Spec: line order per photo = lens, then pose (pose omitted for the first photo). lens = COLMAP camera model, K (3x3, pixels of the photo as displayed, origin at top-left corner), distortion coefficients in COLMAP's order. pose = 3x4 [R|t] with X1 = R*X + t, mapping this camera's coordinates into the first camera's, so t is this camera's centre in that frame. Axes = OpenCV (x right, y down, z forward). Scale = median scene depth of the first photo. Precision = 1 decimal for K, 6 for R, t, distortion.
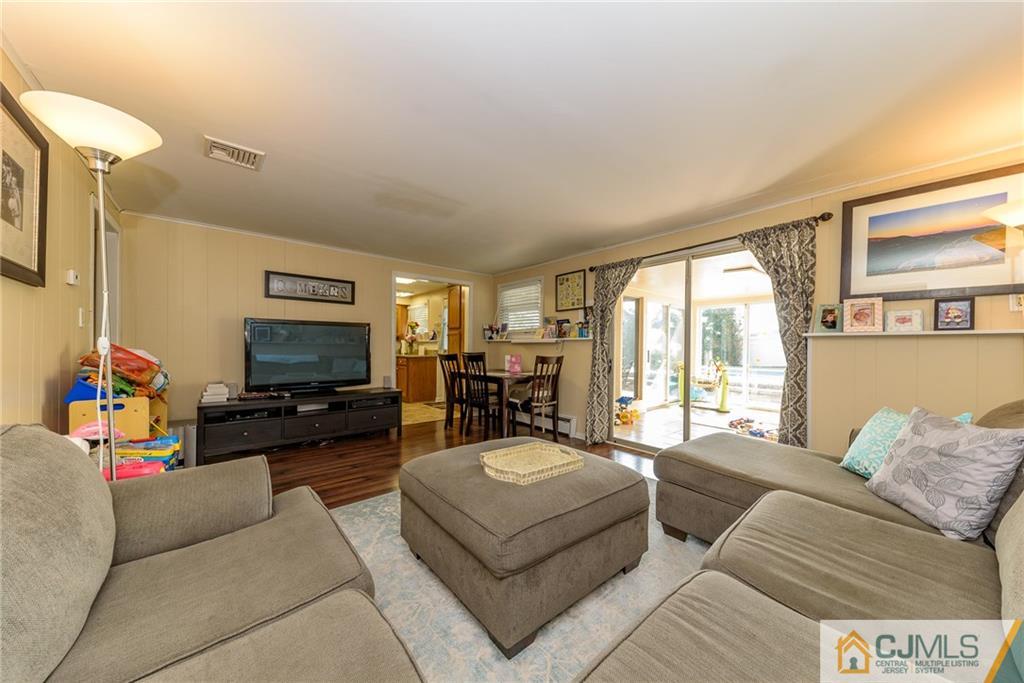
lens RADIAL K [[353.5, 0, 514.2], [0, 353.5, 348.7], [0, 0, 1]] dist [0.009131, 0.000003]
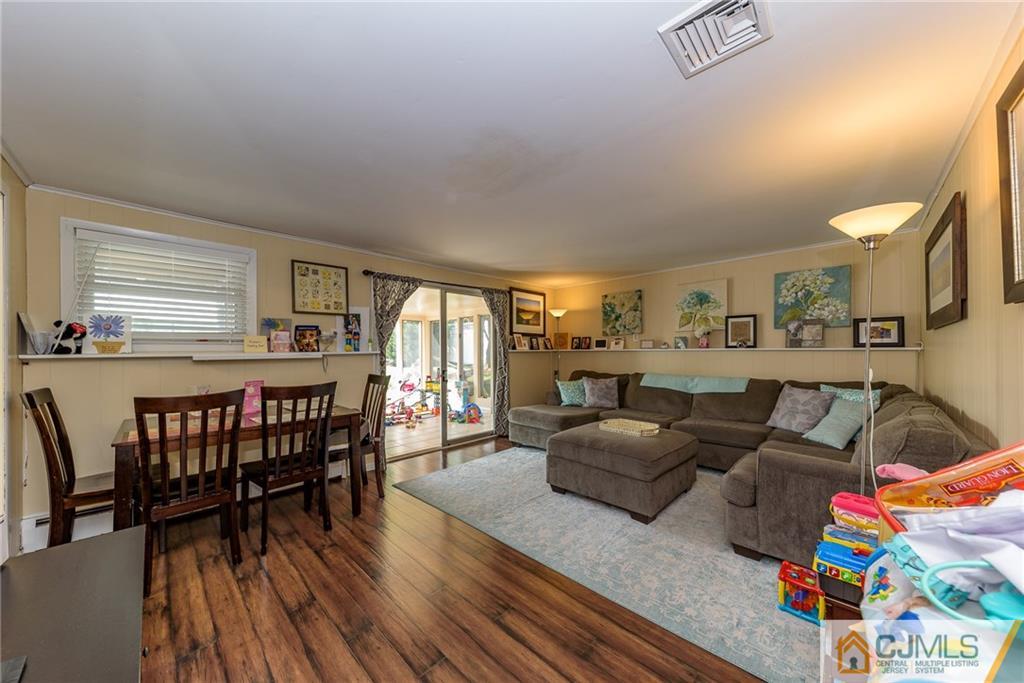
lens RADIAL K [[353.5, 0, 514.2], [0, 353.5, 348.7], [0, 0, 1]] dist [0.009131, 0.000003]
pose [[-0.100375, -0.003668, 0.994943, -0.655675], [0.013711, 0.999893, 0.005070, -0.035293], [-0.994855, 0.014151, -0.100314, 0.695567]]
